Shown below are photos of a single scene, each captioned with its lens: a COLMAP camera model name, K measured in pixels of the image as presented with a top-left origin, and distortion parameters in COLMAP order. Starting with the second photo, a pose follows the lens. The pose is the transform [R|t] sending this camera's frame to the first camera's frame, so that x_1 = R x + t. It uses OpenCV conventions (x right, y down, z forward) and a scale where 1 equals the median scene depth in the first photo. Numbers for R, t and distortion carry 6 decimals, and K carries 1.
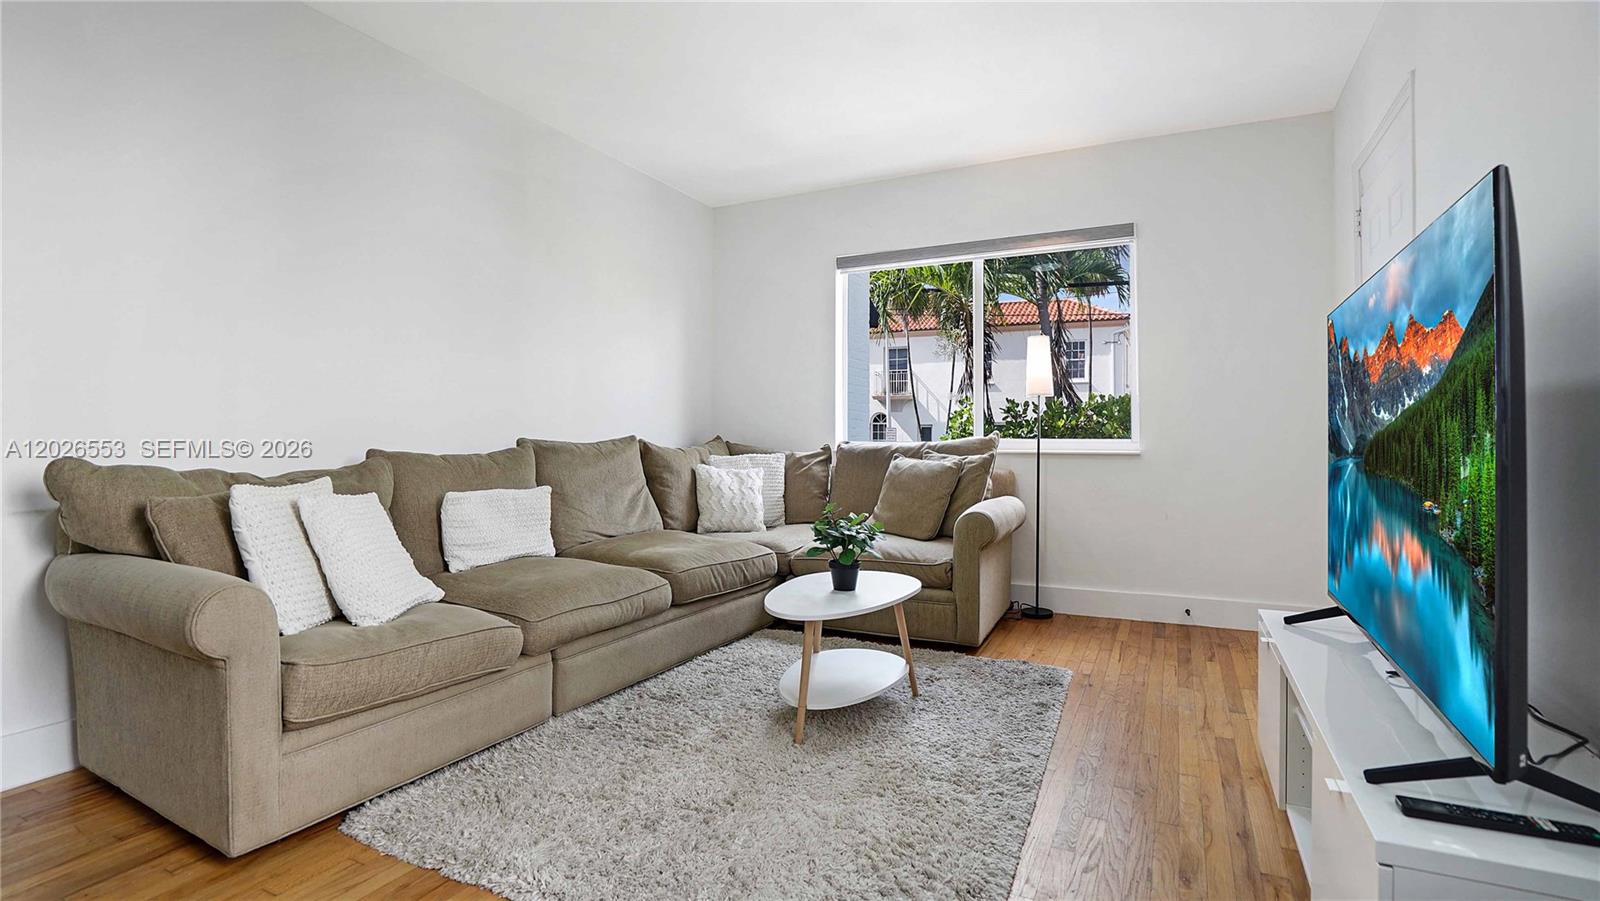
lens RADIAL K [[782.3, 0, 787.0], [0, 782.3, 441.6], [0, 0, 1]] dist [-0.063994, 0.020530]
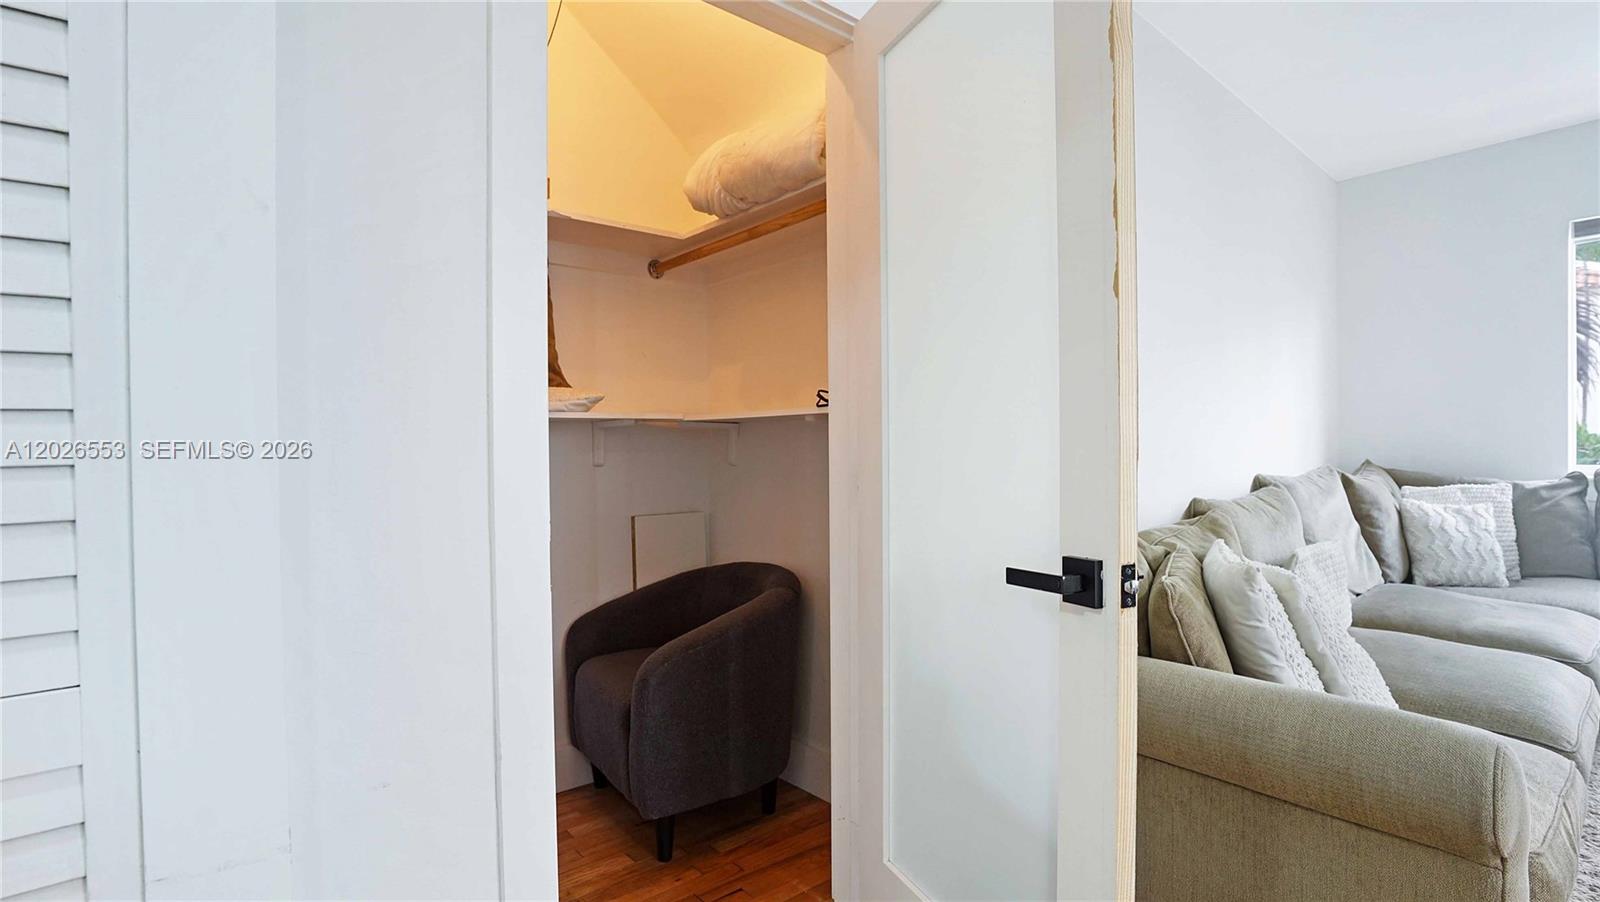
lens RADIAL K [[748.2, 0, 789.1], [0, 748.2, 463.0], [0, 0, 1]] dist [-0.019034, 0.003068]
pose [[0.926007, -0.007666, -0.377429, -0.422398], [0.016094, 0.999687, 0.019180, -0.033221], [0.377164, -0.023835, 0.925840, 0.062273]]
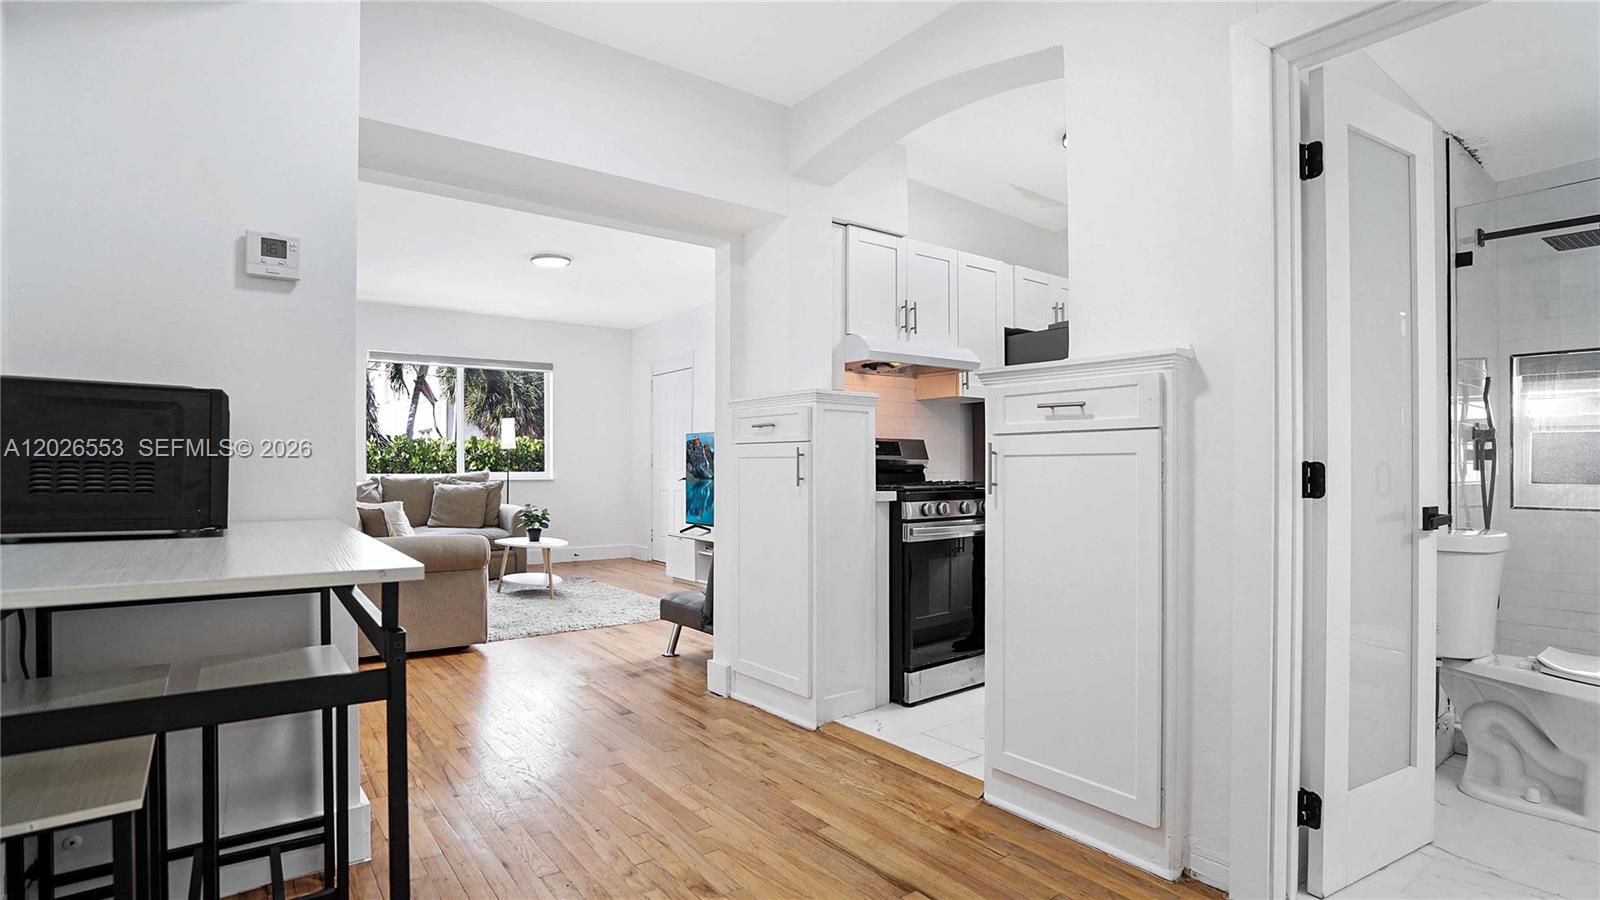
lens RADIAL K [[758.1, 0, 798.9], [0, 758.1, 463.1], [0, 0, 1]] dist [-0.004263, 0.000052]
pose [[0.428027, -0.000378, 0.903766, -1.018179], [0.002695, 0.999996, -0.000858, -0.021885], [-0.903762, 0.002803, 0.428026, -0.416860]]
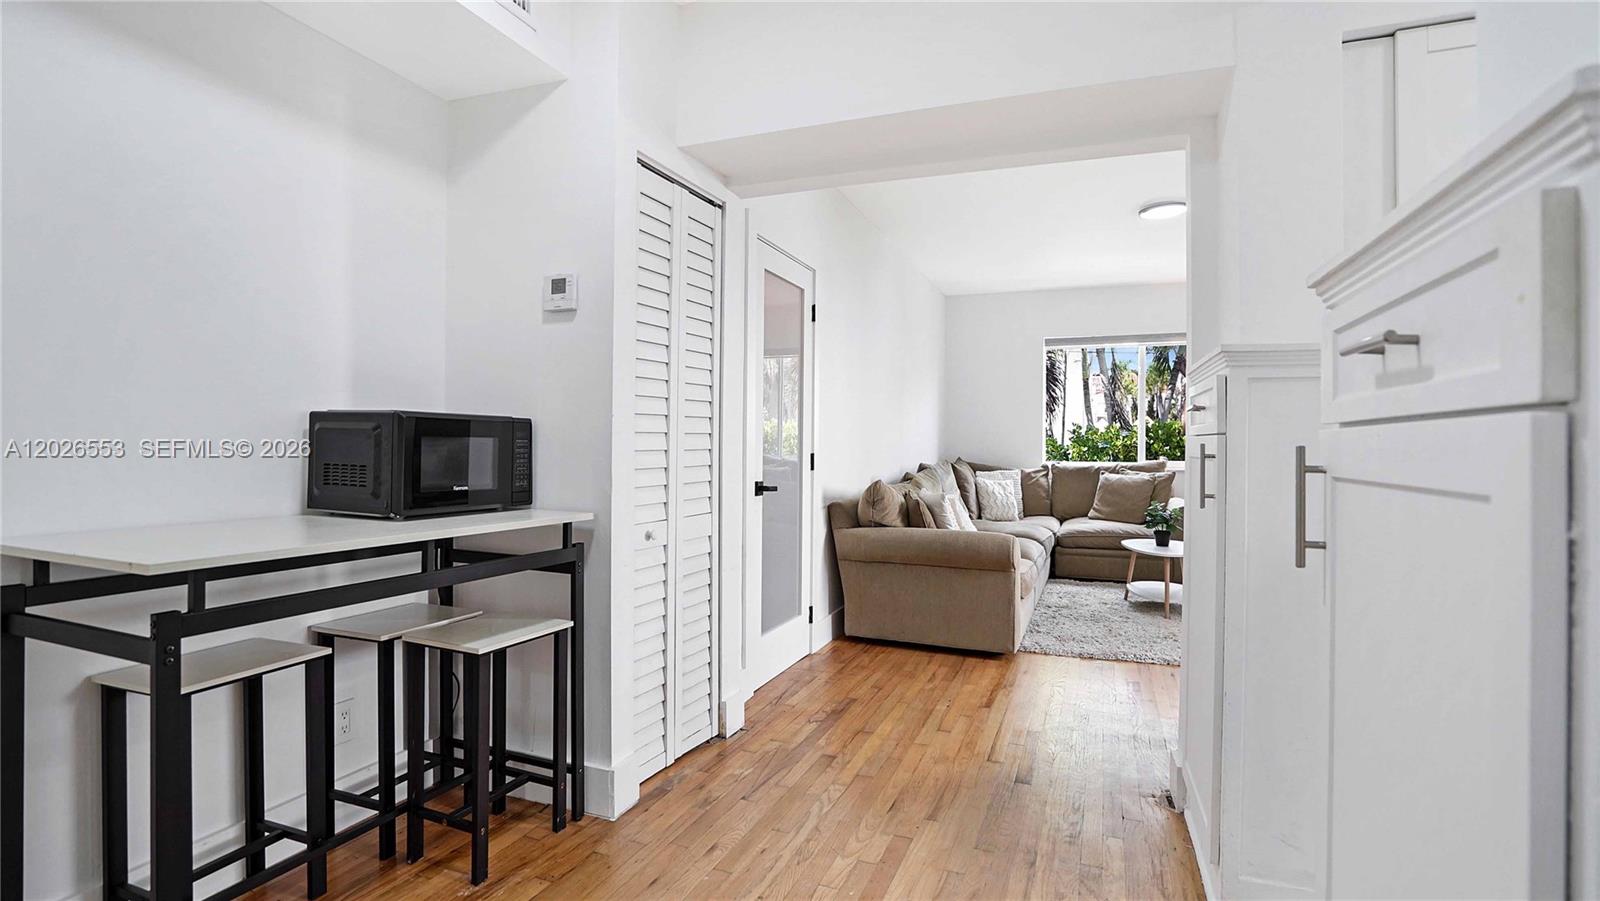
lens RADIAL K [[782.3, 0, 770.8], [0, 782.3, 439.4], [0, 0, 1]] dist [-0.063994, 0.020530]
pose [[0.997346, 0.005194, 0.072626, -0.649615], [-0.004729, 0.999967, -0.006577, -0.035134], [-0.072657, 0.006216, 0.997338, -0.516256]]
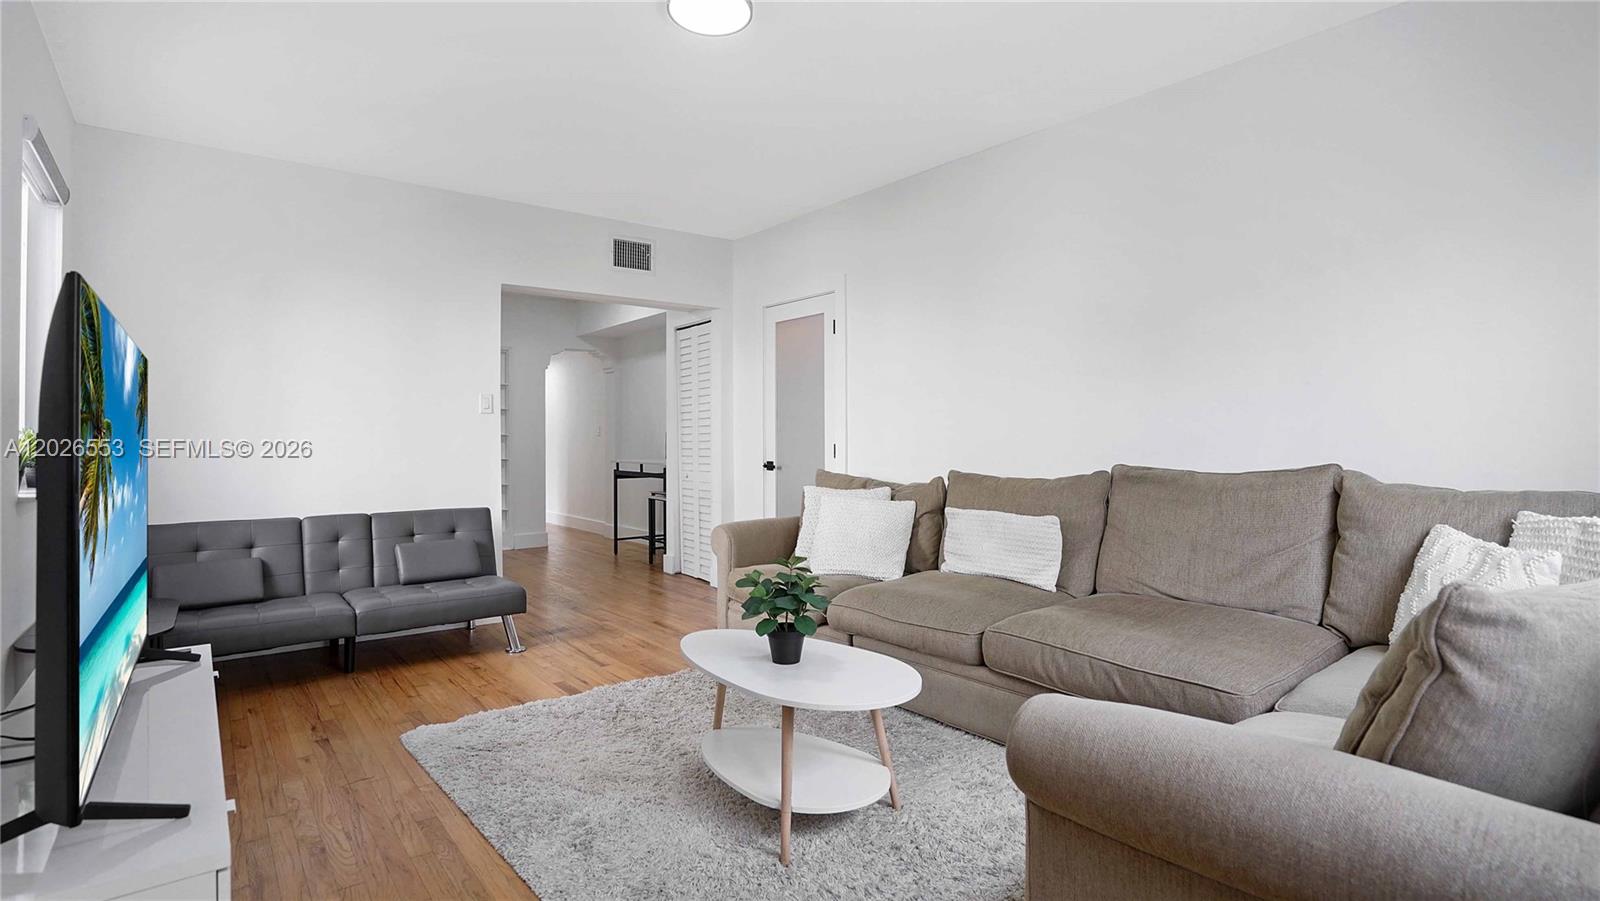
lens RADIAL K [[782.3, 0, 812.4], [0, 782.3, 450.4], [0, 0, 1]] dist [-0.063994, 0.020530]
pose [[-0.405289, -0.001684, -0.914187, 0.513011], [-0.002075, 0.999997, -0.000922, -0.015265], [0.914186, 0.001523, -0.405291, 0.867358]]
